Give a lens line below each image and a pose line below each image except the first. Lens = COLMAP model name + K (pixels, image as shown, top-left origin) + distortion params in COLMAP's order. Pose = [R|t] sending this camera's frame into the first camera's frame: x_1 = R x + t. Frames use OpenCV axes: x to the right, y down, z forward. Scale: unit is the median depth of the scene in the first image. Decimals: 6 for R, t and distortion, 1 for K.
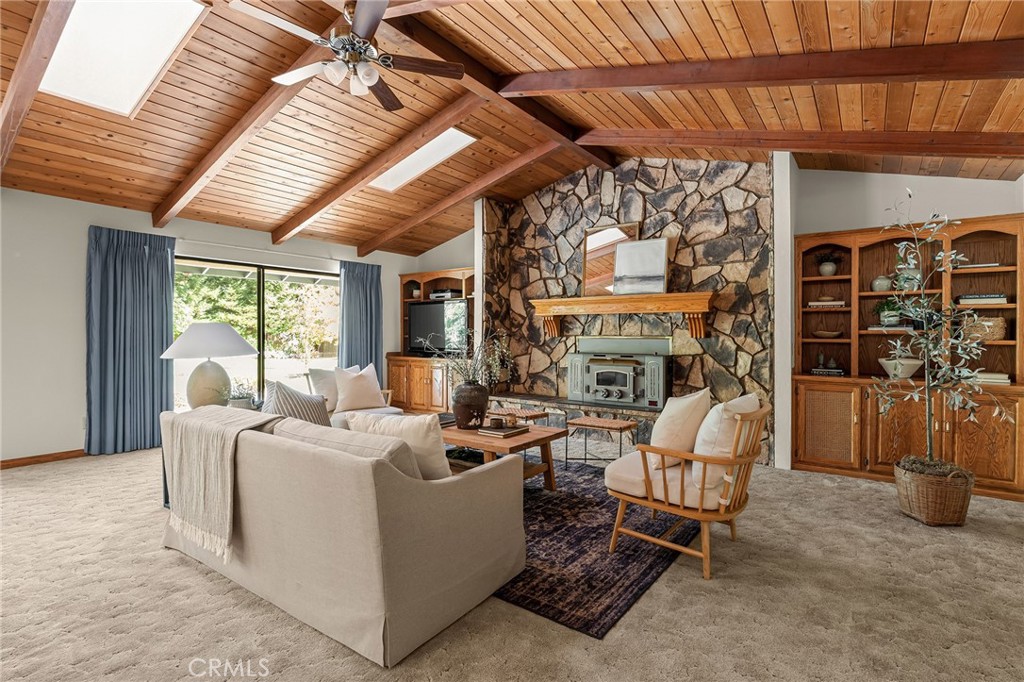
lens RADIAL K [[490.4, 0, 512.0], [0, 490.4, 341.0], [0, 0, 1]] dist [-0.000486, -0.000071]
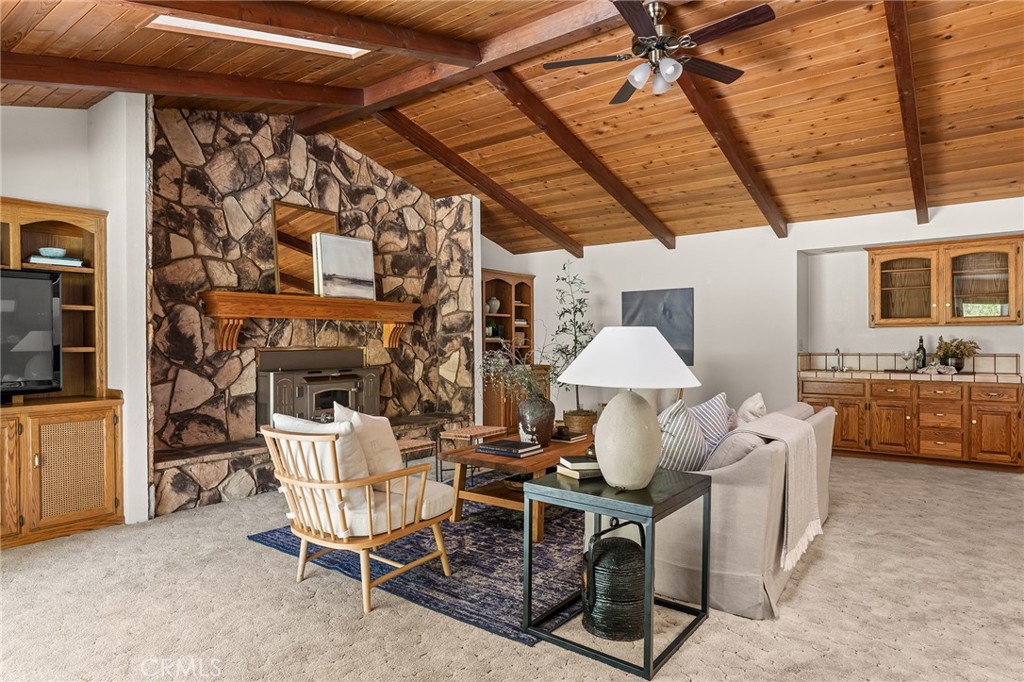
lens RADIAL K [[607.4, 0, 499.2], [0, 607.4, 345.6], [0, 0, 1]] dist [0.003605, -0.001410]
pose [[0.026563, -0.012900, 0.999564, -0.803014], [0.018332, 0.999755, 0.012415, -0.020223], [-0.999479, 0.017994, 0.026793, 0.698345]]
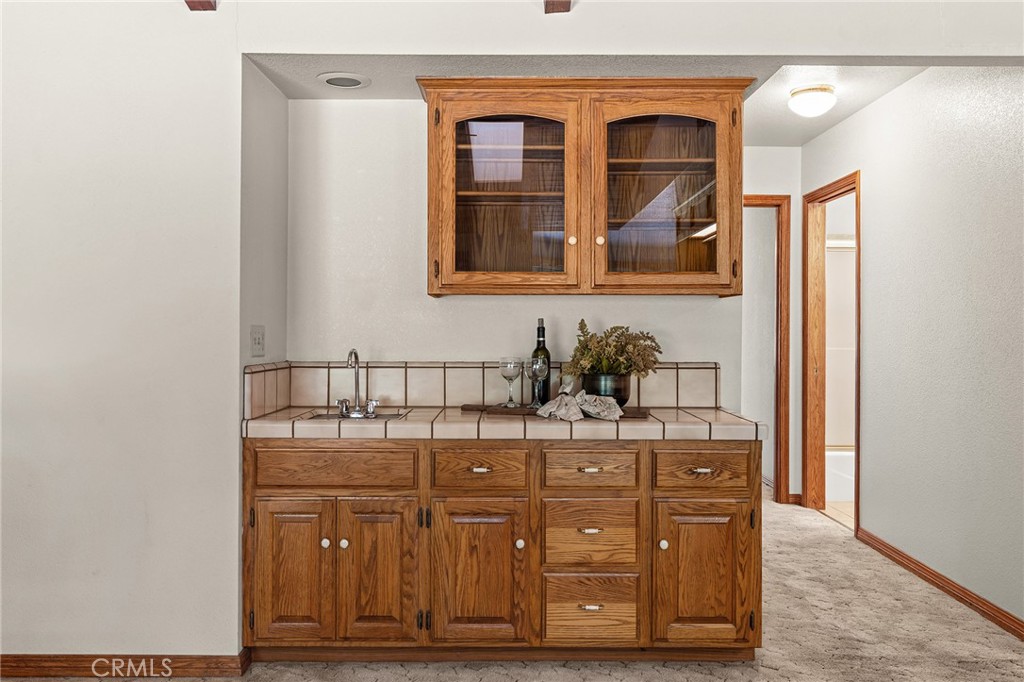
lens RADIAL K [[845.6, 0, 512.0], [0, 845.6, 341.0], [0, 0, 1]] dist [-0.004892, -0.000924]
pose [[-0.586042, -0.017389, 0.810094, -0.181547], [0.001423, 0.999746, 0.022489, -0.008399], [-0.810279, 0.014332, -0.585869, 0.347627]]
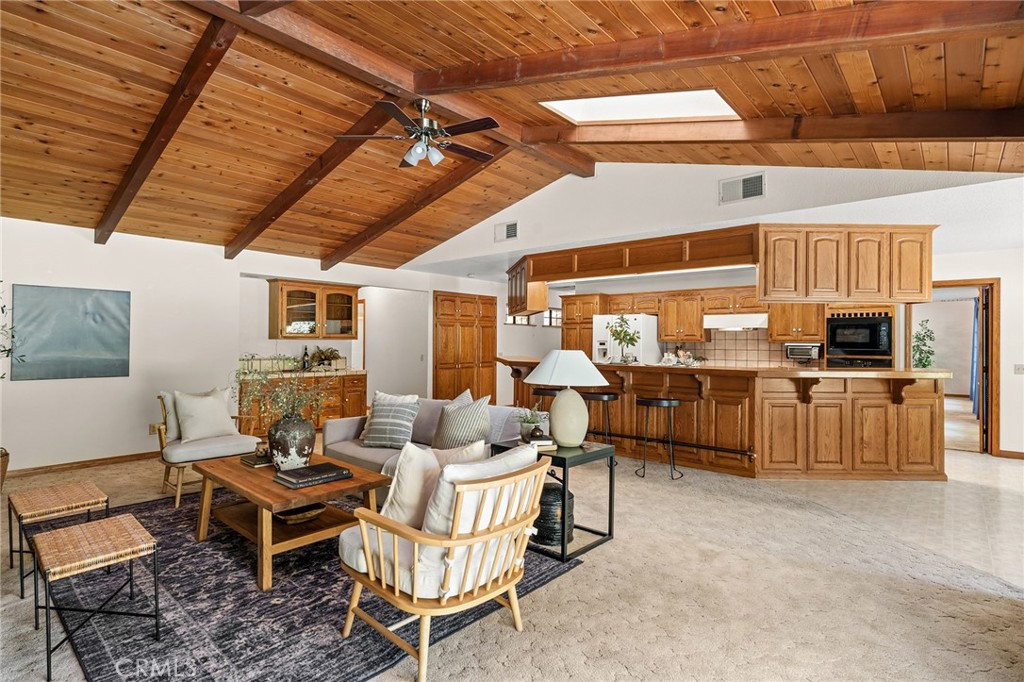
lens RADIAL K [[513.9, 0, 512.0], [0, 513.9, 341.0], [0, 0, 1]] dist [-0.000921, -0.000105]
pose [[-0.996326, -0.014538, 0.084399, -0.347342], [-0.013626, 0.999842, 0.011372, -0.043598], [-0.084551, 0.010180, -0.996367, 1.237692]]
